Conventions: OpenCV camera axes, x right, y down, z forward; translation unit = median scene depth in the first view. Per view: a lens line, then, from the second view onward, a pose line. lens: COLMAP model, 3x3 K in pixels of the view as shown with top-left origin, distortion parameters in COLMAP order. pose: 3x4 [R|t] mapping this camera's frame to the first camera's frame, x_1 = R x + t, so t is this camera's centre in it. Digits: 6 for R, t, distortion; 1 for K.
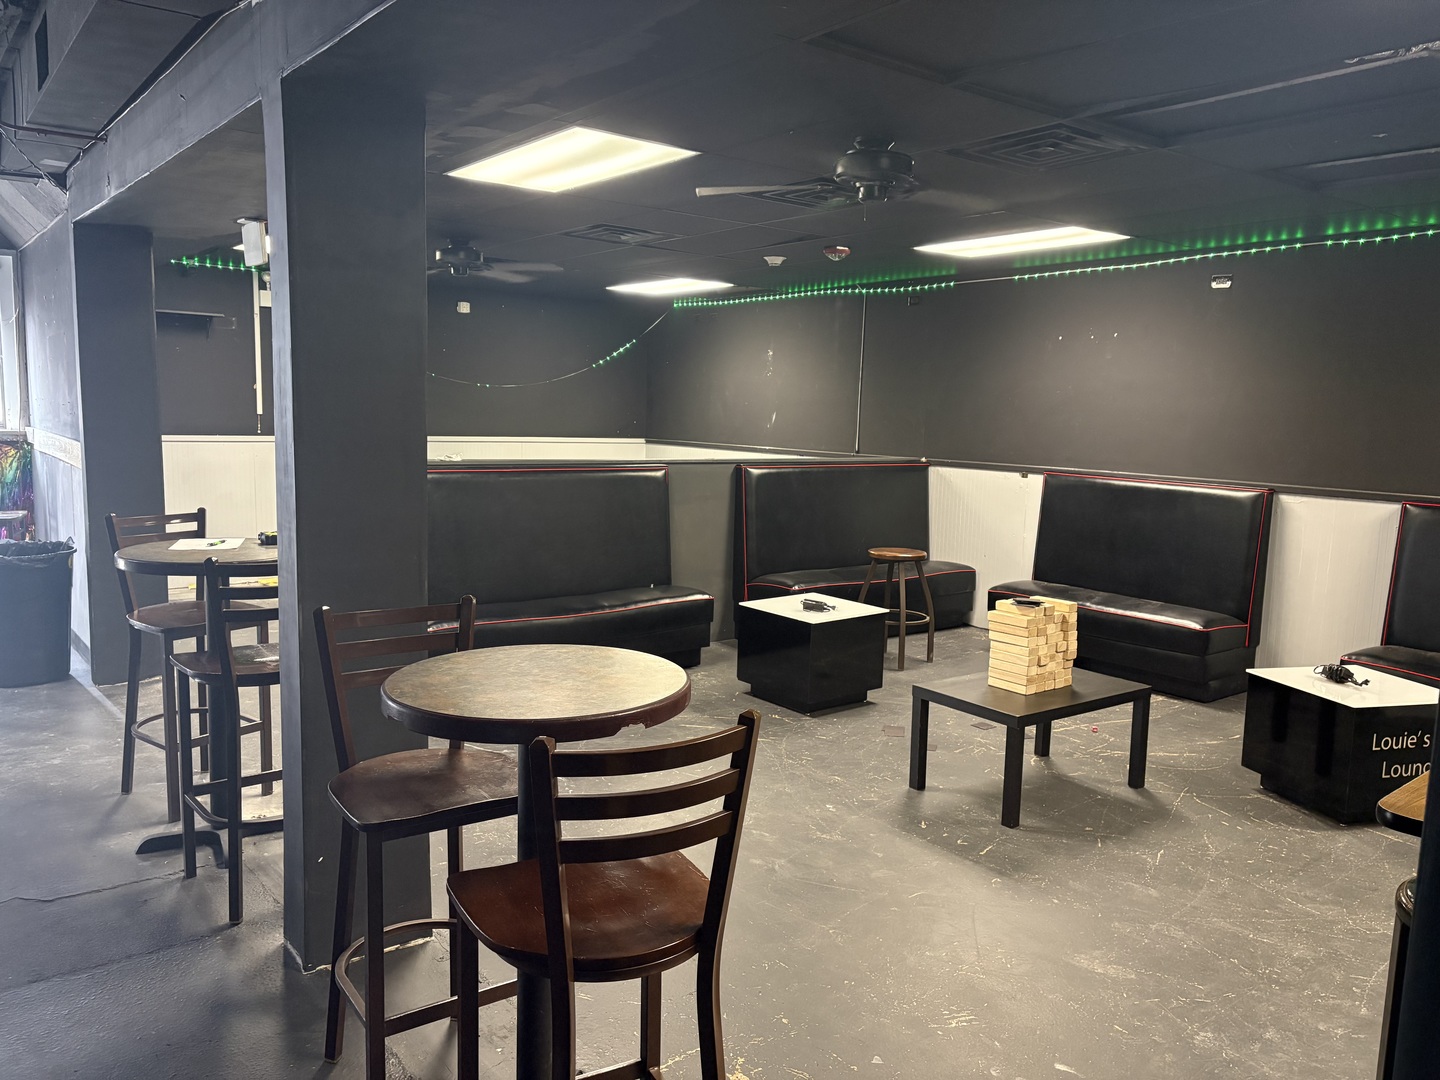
lens RADIAL K [[1088.4, 0, 728.2], [0, 1088.4, 543.7], [0, 0, 1]] dist [0.027189, -0.024699]
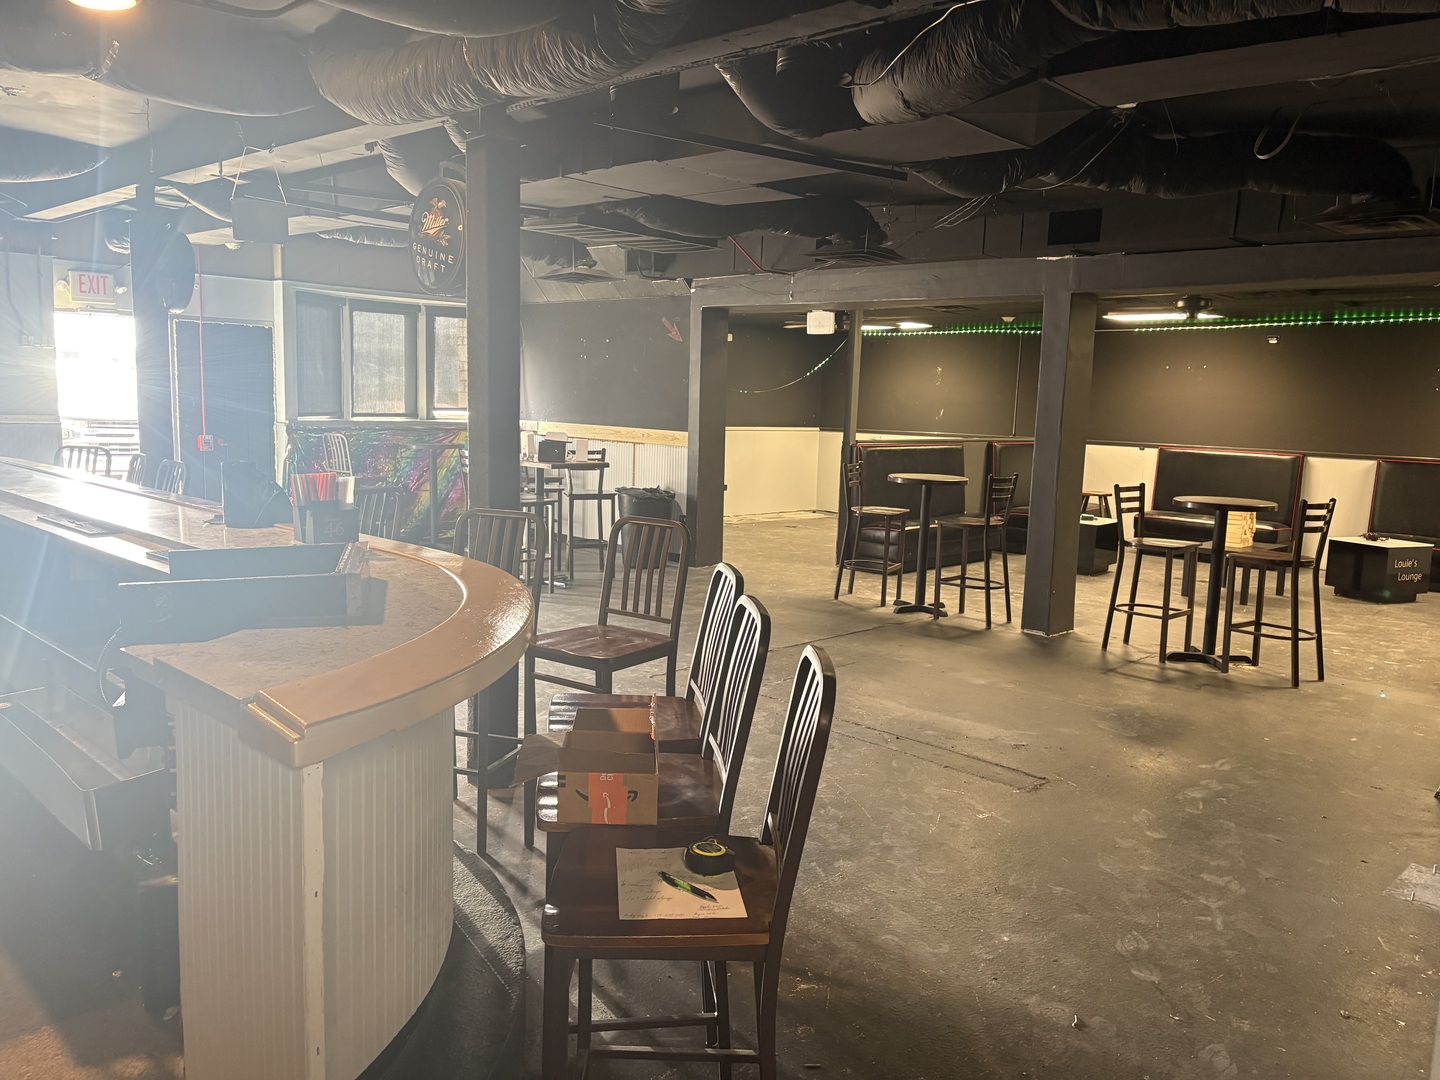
lens RADIAL K [[1088.4, 0, 727.0], [0, 1088.4, 550.2], [0, 0, 1]] dist [0.027189, -0.024699]
pose [[0.988810, -0.017168, 0.148187, -0.820122], [0.014732, 0.999738, 0.017523, 0.072182], [-0.148449, -0.015144, 0.988804, -0.754821]]
